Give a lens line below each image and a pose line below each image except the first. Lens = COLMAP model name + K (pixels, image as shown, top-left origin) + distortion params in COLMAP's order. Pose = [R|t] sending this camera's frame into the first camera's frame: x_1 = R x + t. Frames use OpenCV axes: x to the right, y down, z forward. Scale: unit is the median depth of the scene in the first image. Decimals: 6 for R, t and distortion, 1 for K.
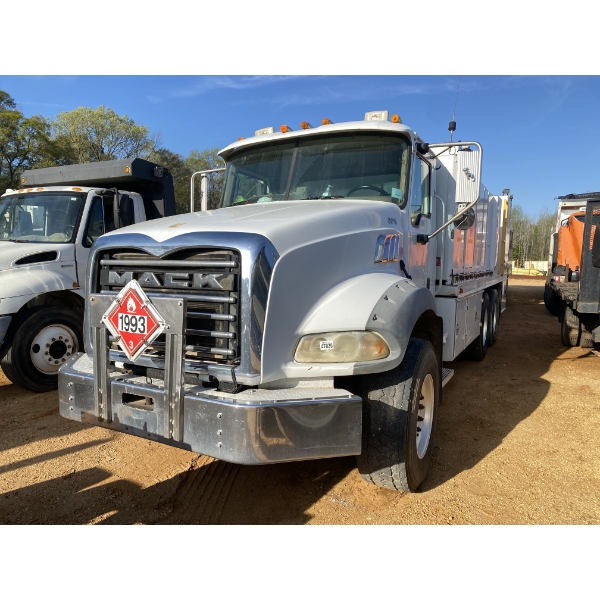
lens RADIAL K [[474.9, 0, 296.3], [0, 474.9, 299.2], [0, 0, 1]] dist [0.004089, -0.000234]
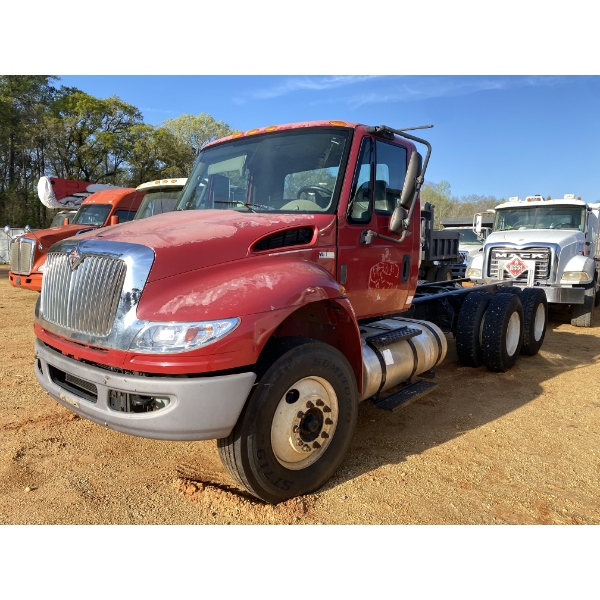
lens RADIAL K [[474.9, 0, 302.9], [0, 474.9, 298.1], [0, 0, 1]] dist [0.004089, -0.000234]
pose [[0.992433, 0.025935, -0.120014, -0.059870], [-0.025040, 0.999646, 0.008956, 0.011553], [0.120204, -0.005883, 0.992732, -0.110453]]
